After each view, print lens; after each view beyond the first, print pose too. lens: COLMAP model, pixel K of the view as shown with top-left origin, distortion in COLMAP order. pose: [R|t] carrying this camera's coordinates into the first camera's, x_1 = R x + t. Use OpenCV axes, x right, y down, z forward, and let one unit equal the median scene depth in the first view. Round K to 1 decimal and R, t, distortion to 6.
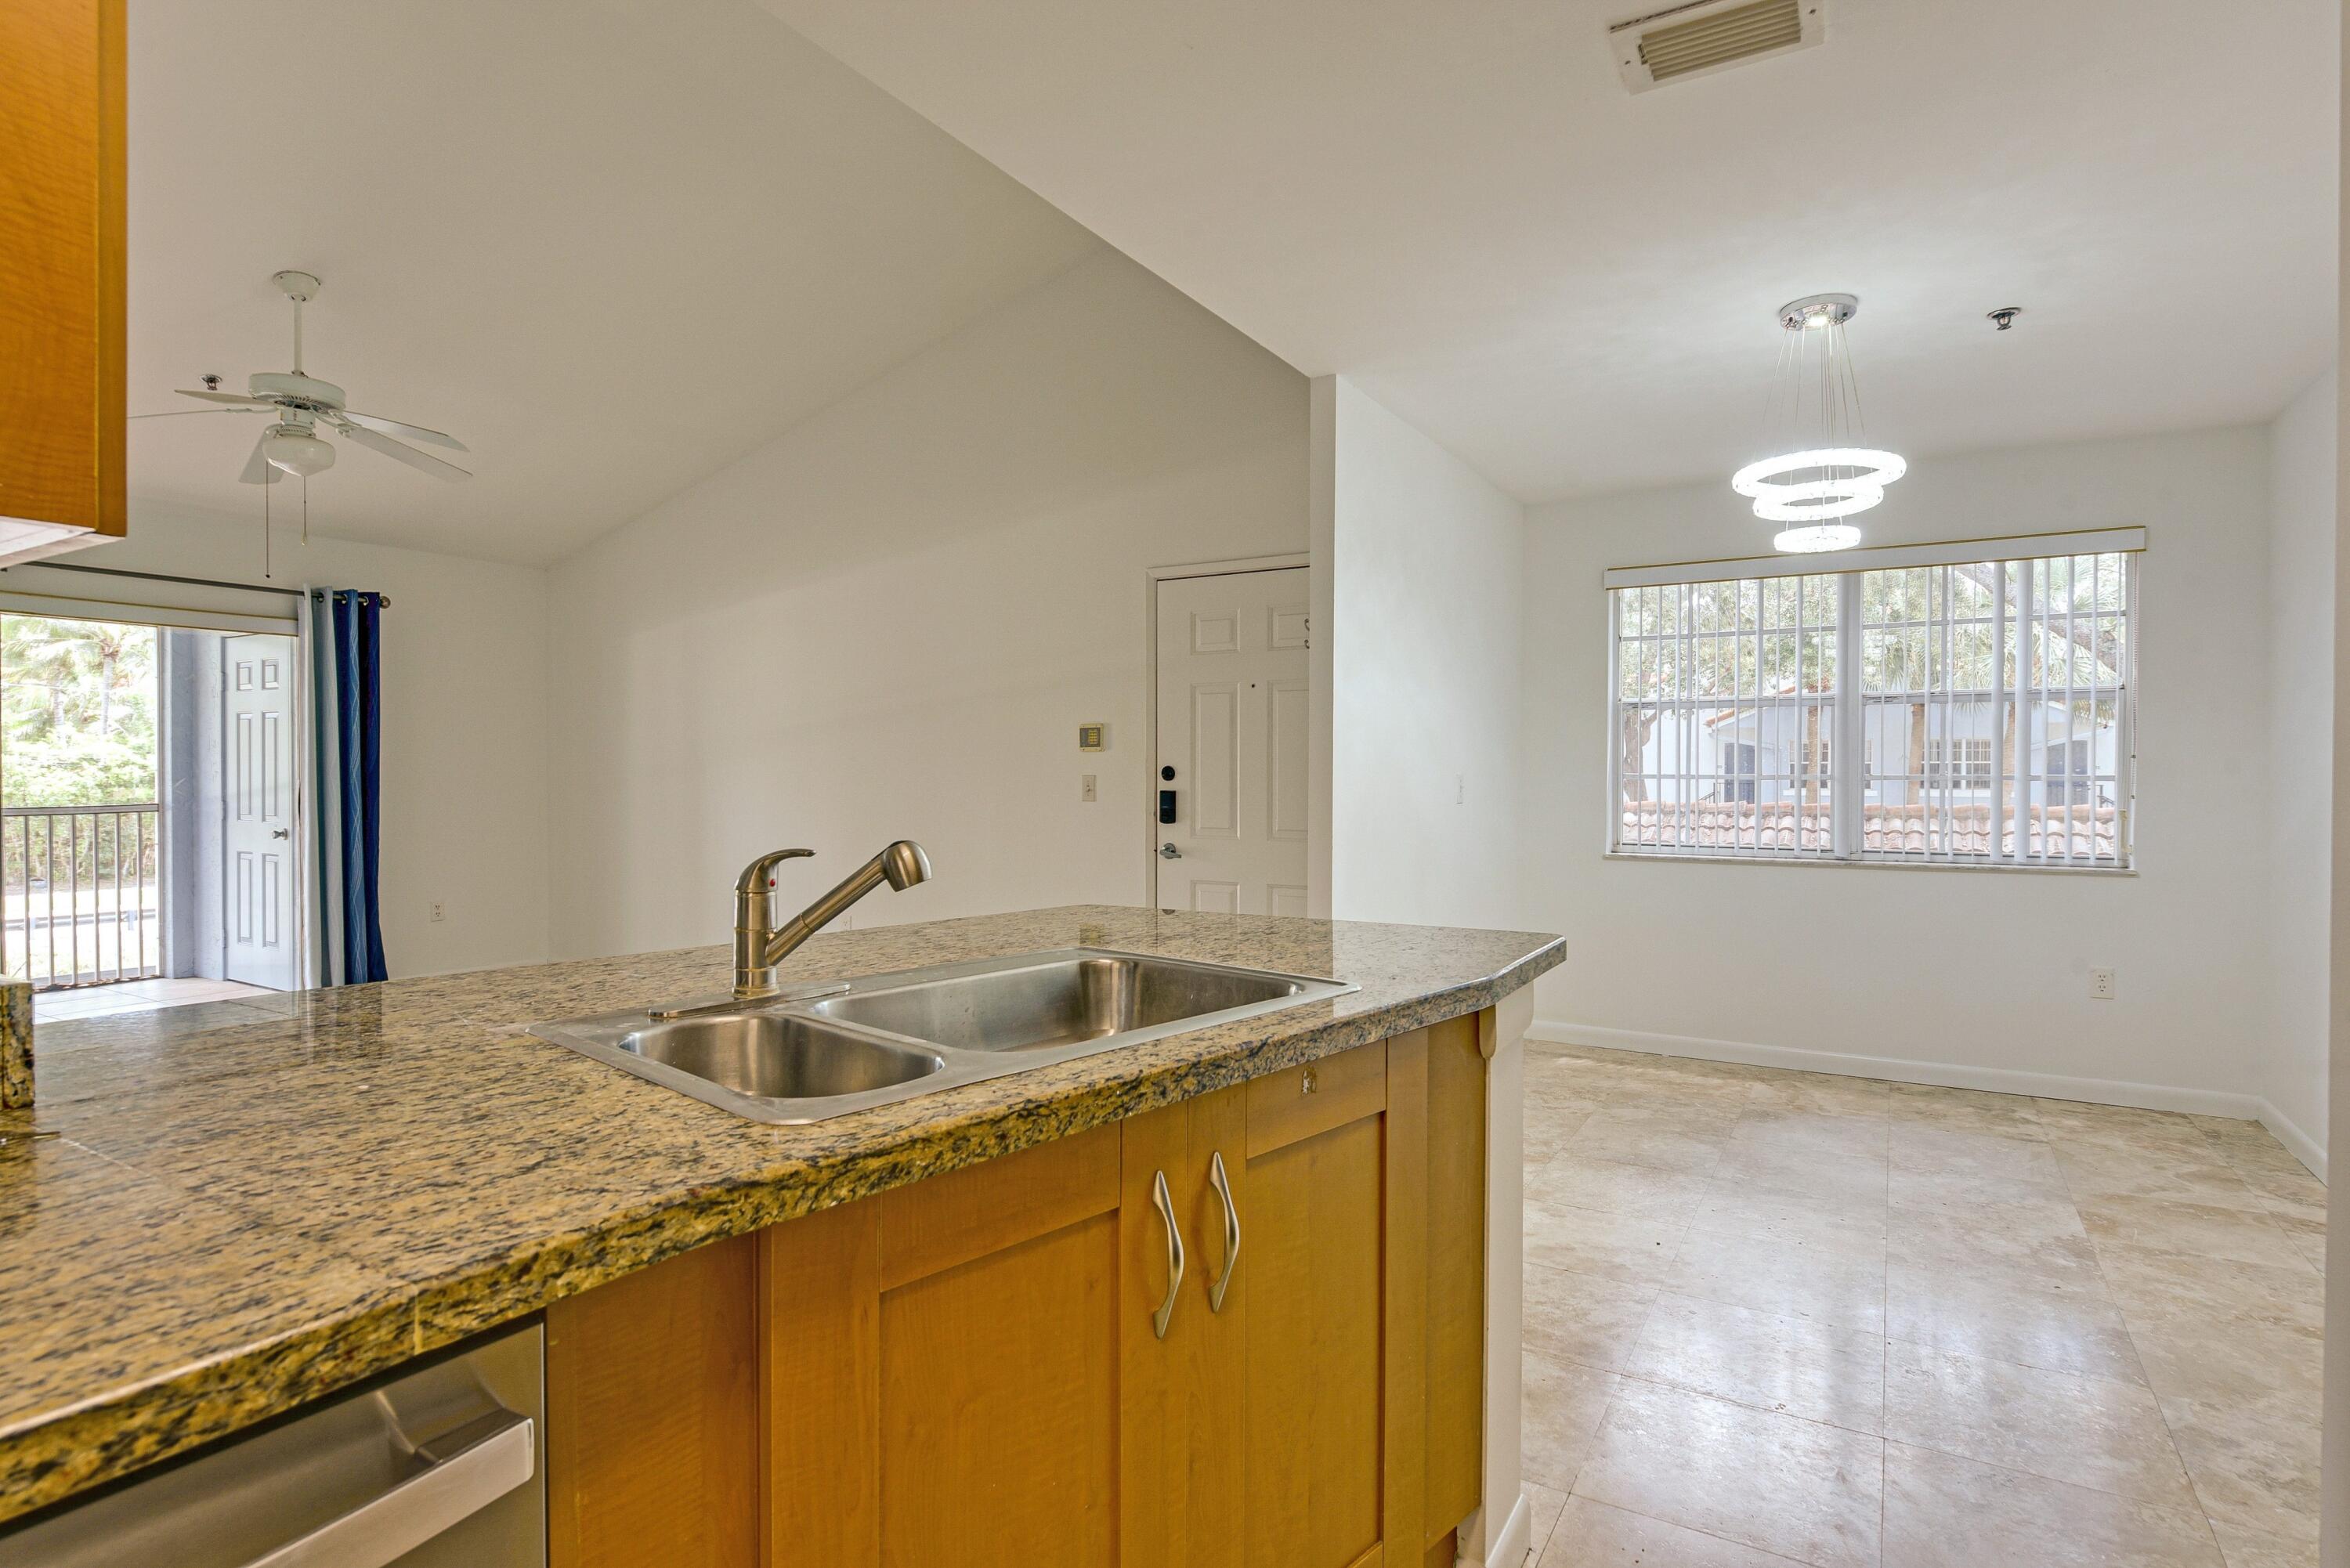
lens RADIAL K [[1201.3, 0, 1179.7], [0, 1201.3, 790.6], [0, 0, 1]] dist [-0.010129, 0.000868]
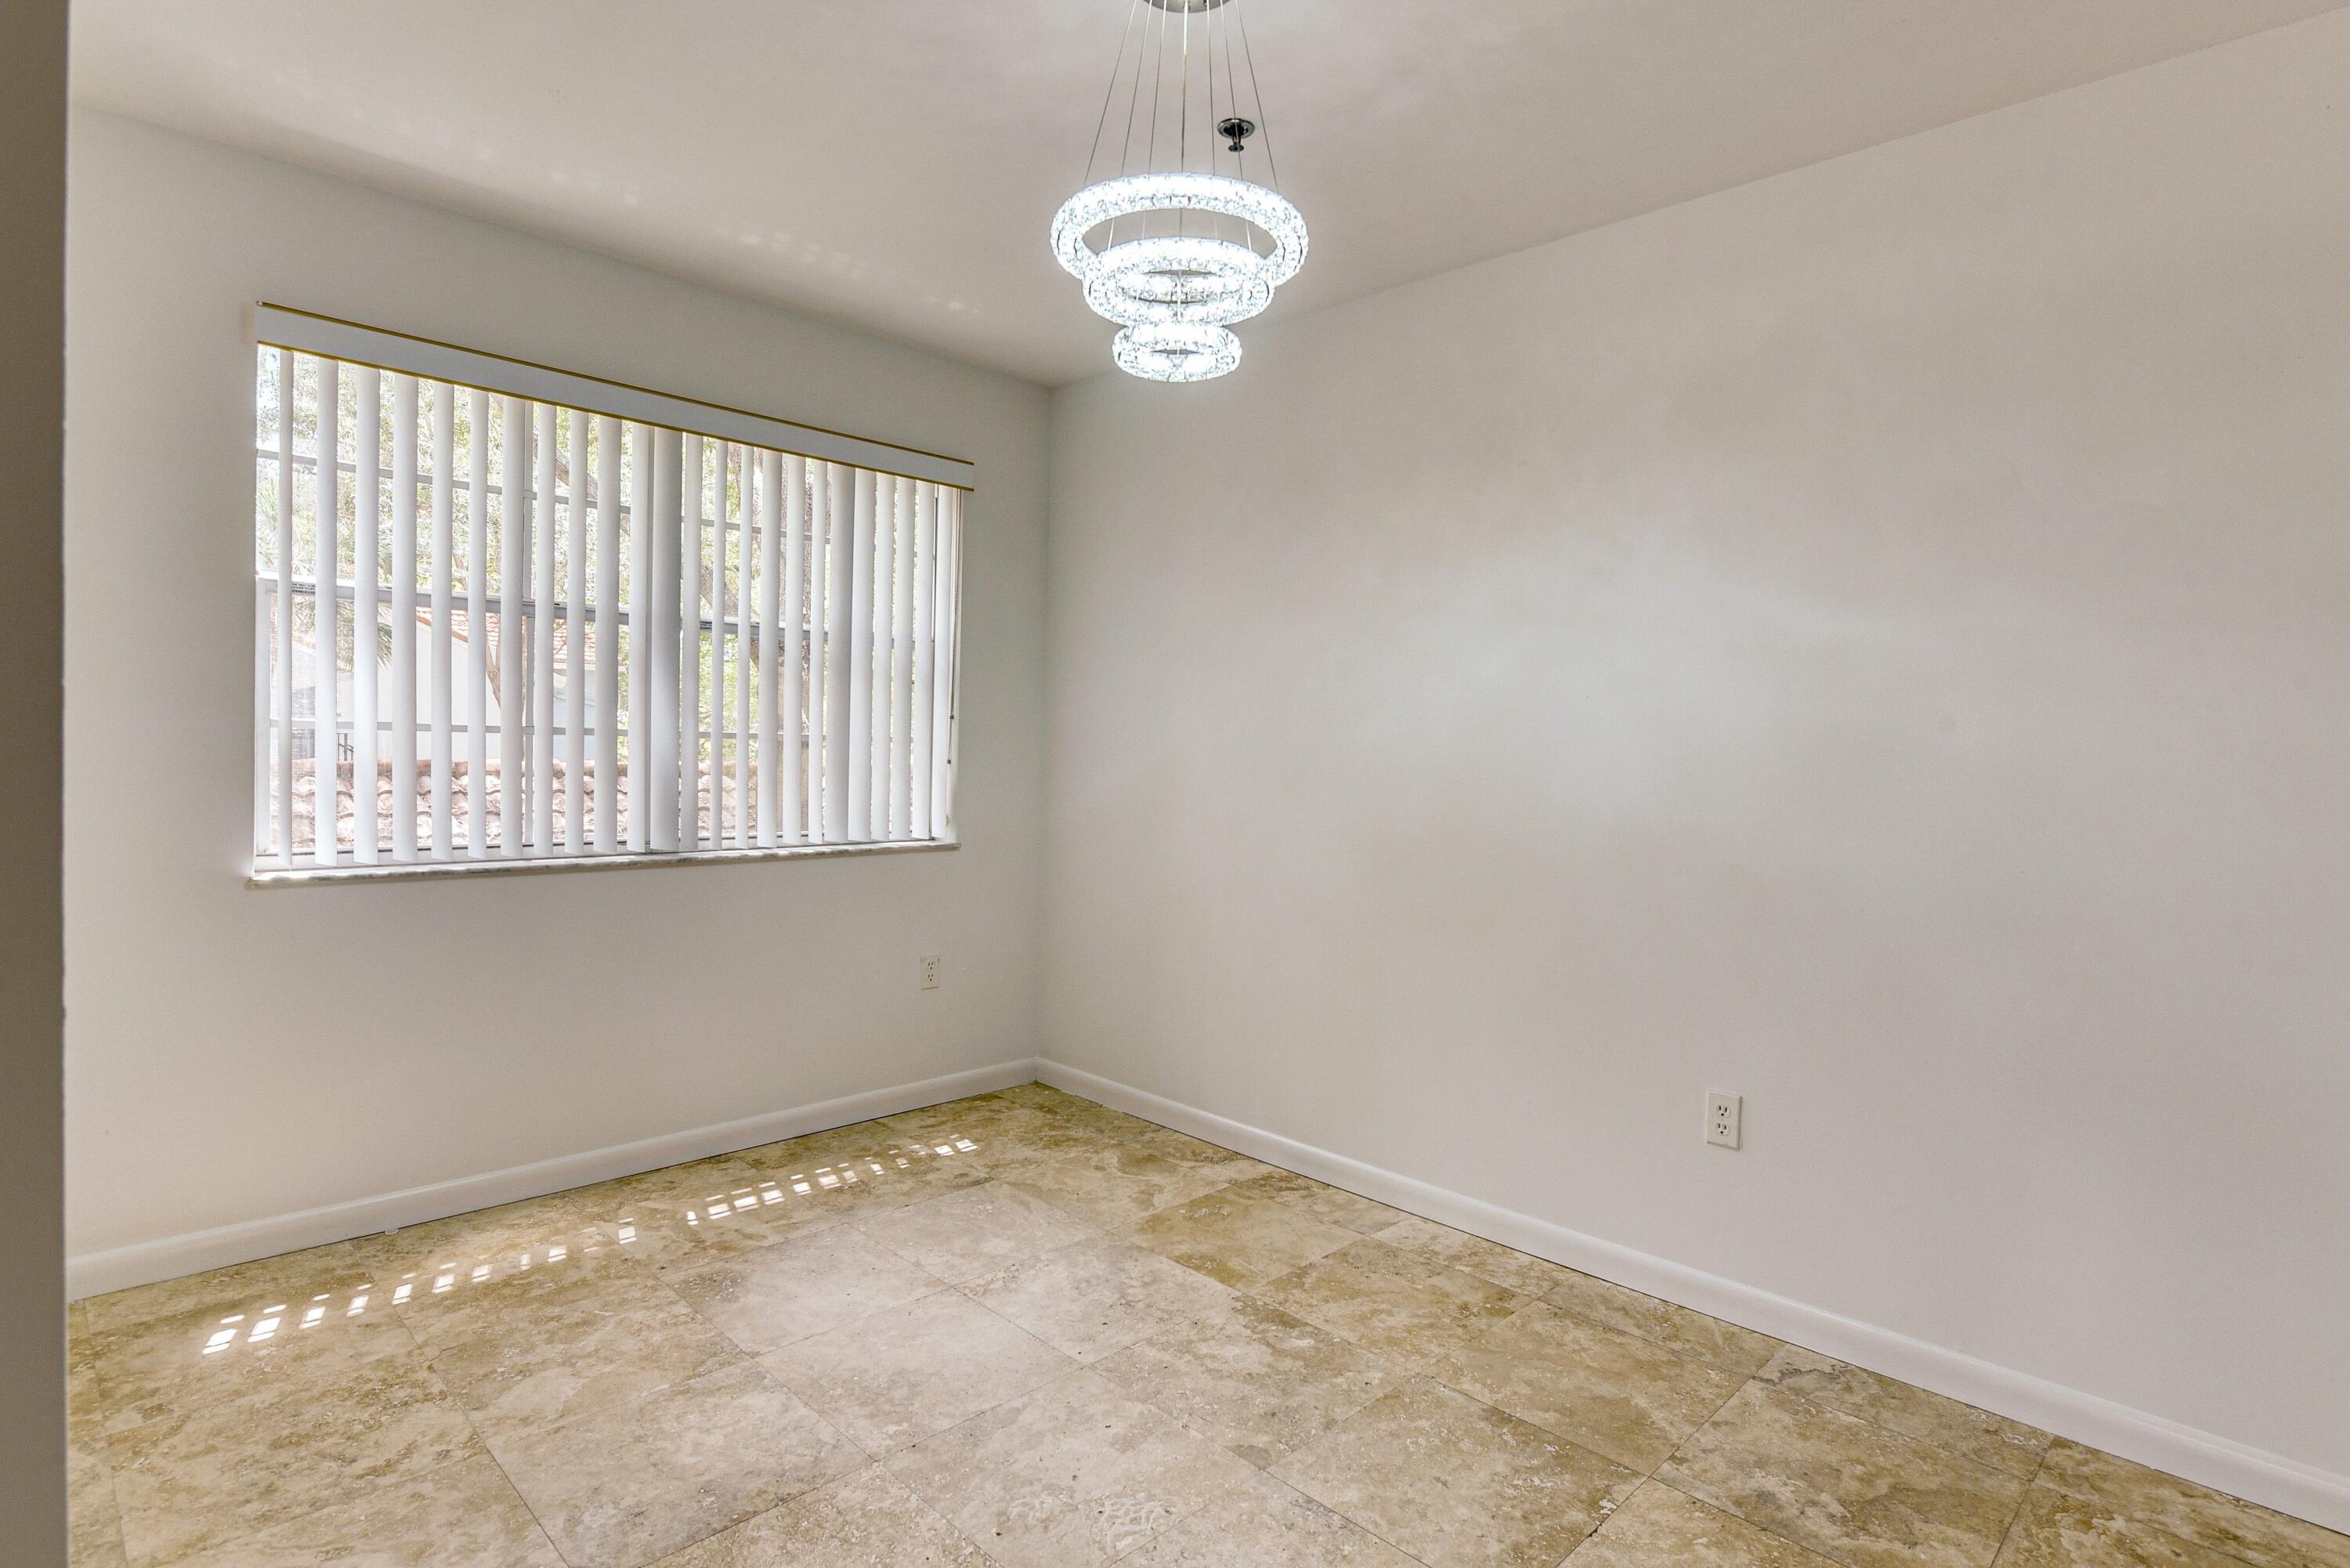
lens RADIAL K [[1201.3, 0, 1176.6], [0, 1201.3, 787.5], [0, 0, 1]] dist [-0.010129, 0.000868]
pose [[0.240875, -0.035394, 0.969911, -0.050289], [-0.008365, 0.999222, 0.038541, -0.012978], [-0.970520, -0.017397, 0.240391, 0.702088]]
